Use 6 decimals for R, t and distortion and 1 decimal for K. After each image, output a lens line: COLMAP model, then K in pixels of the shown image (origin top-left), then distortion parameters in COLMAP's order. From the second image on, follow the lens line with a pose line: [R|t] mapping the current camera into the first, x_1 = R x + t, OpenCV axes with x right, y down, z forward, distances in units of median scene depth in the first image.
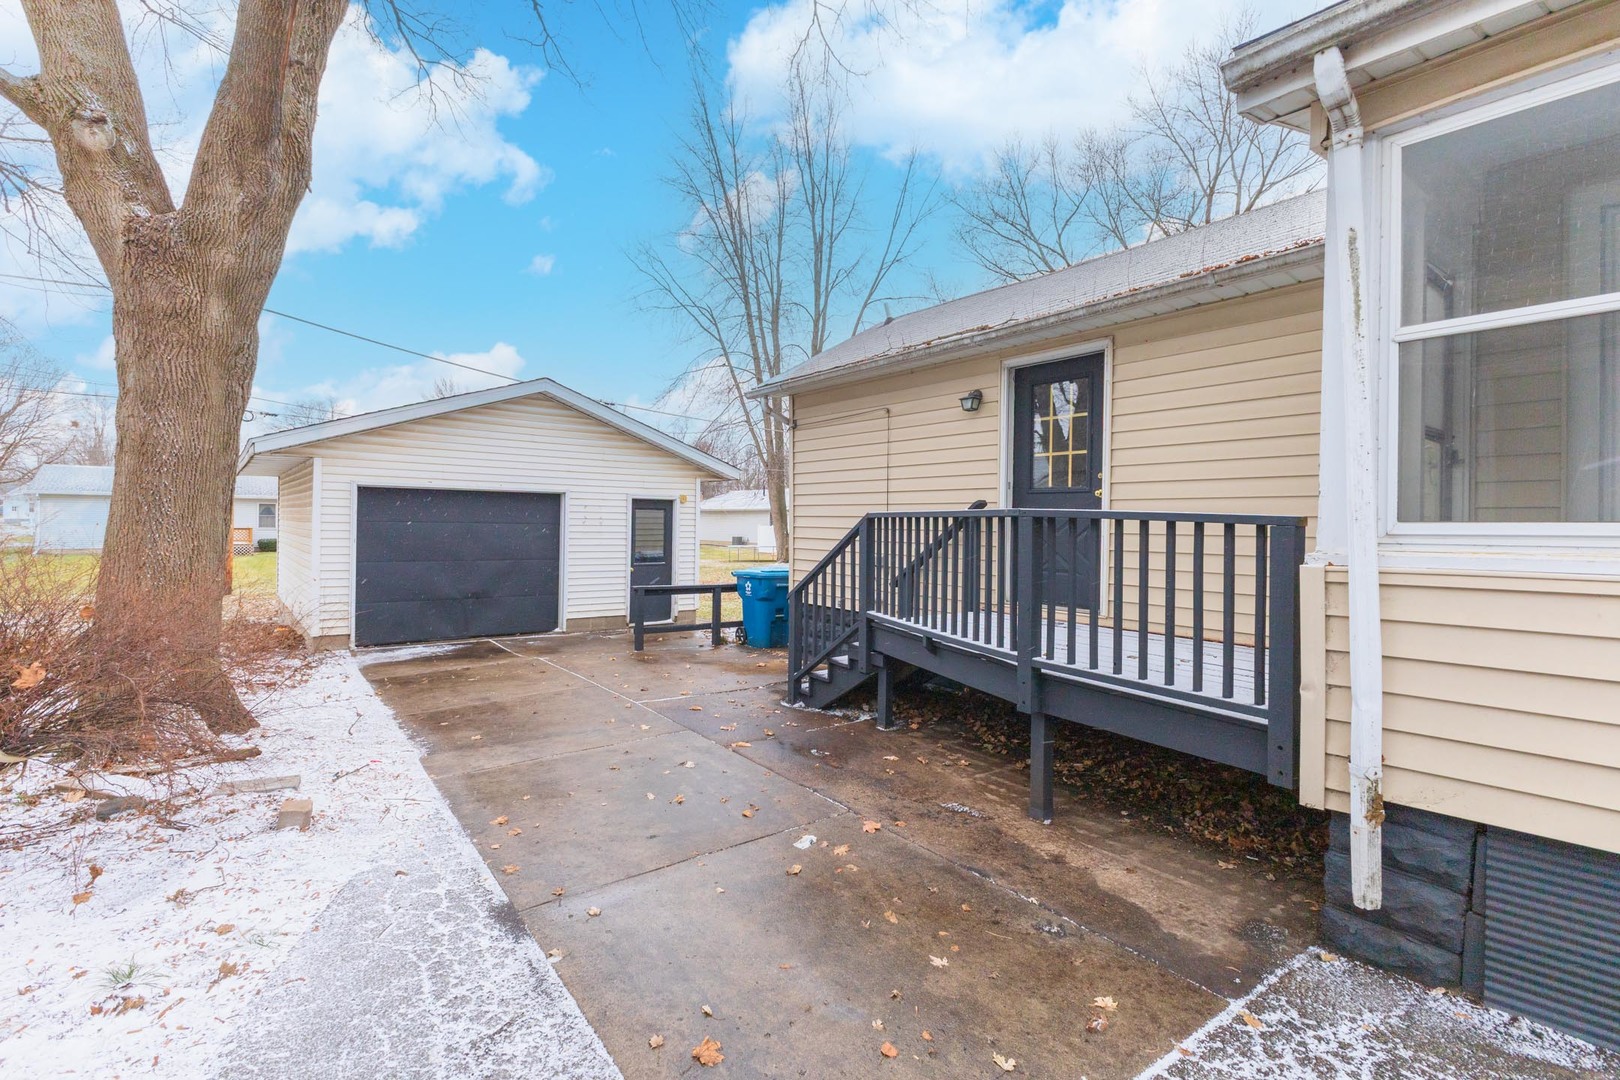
lens RADIAL K [[780.5, 0, 810.0], [0, 780.5, 540.0], [0, 0, 1]] dist [-0.001385, -0.000185]
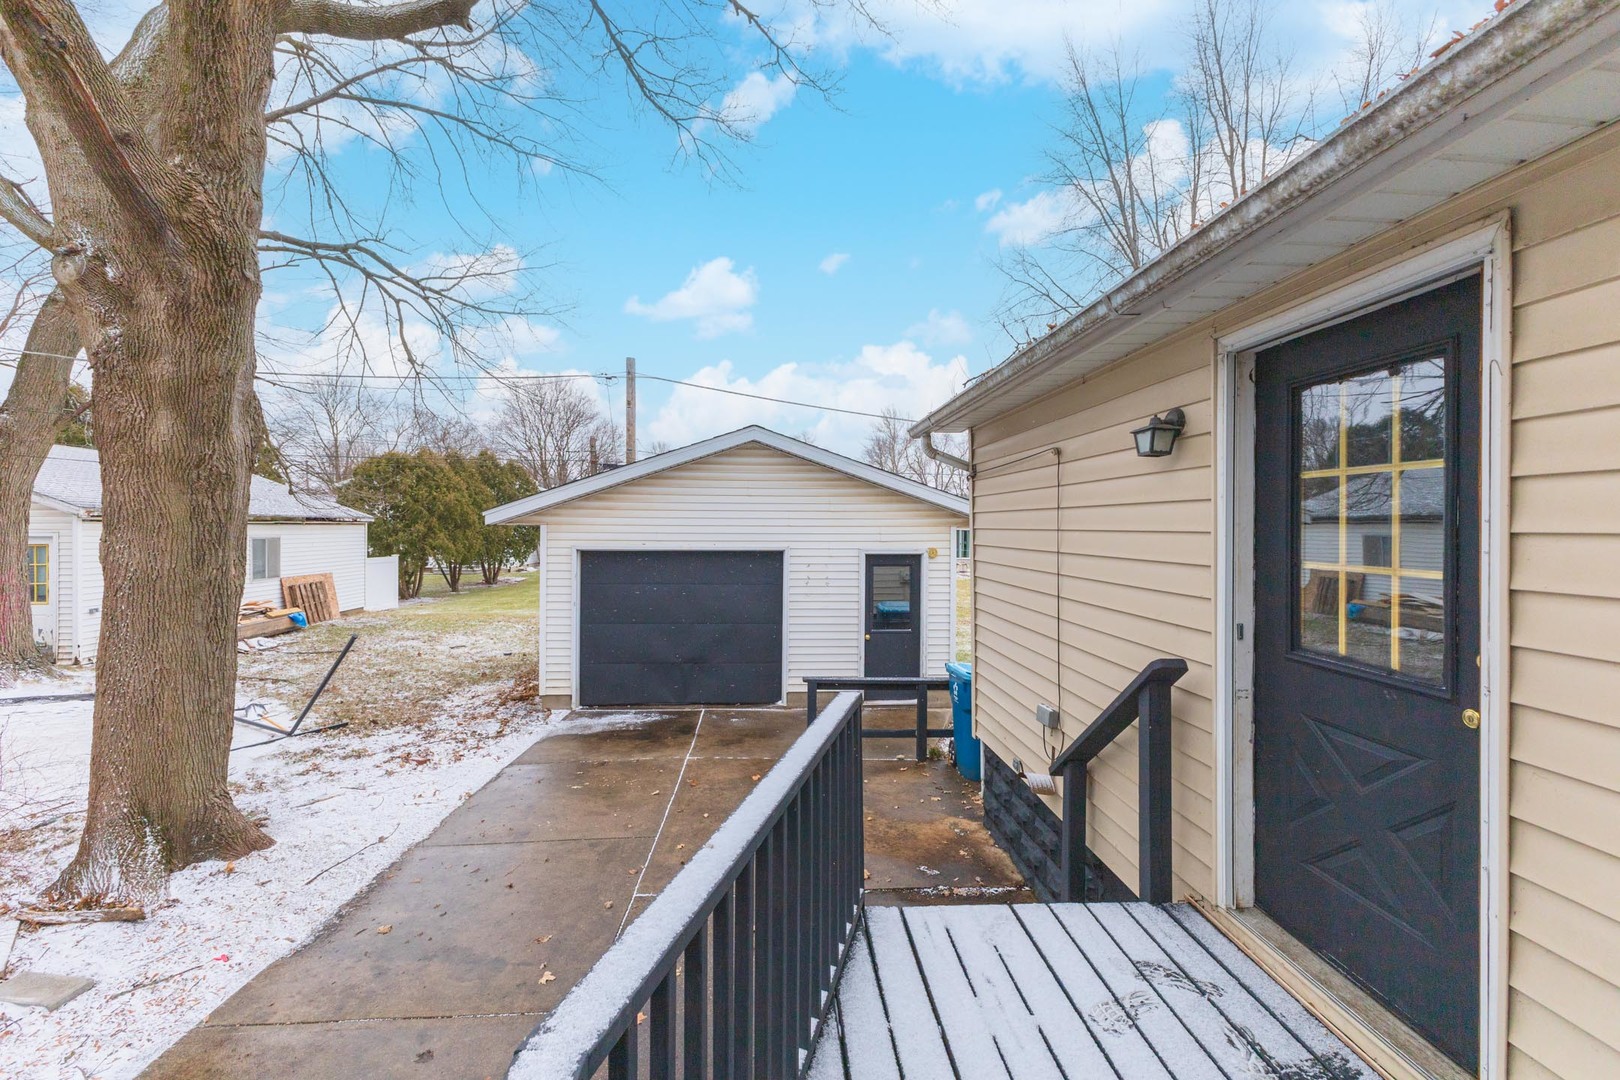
lens RADIAL K [[720.3, 0, 809.5], [0, 720.3, 529.4], [0, 0, 1]] dist [0.000557, 0.000157]
pose [[0.820580, -0.004129, -0.571517, 0.191303], [-0.003682, 0.999915, -0.012511, -0.079160], [0.571520, 0.012370, 0.820495, 0.364710]]
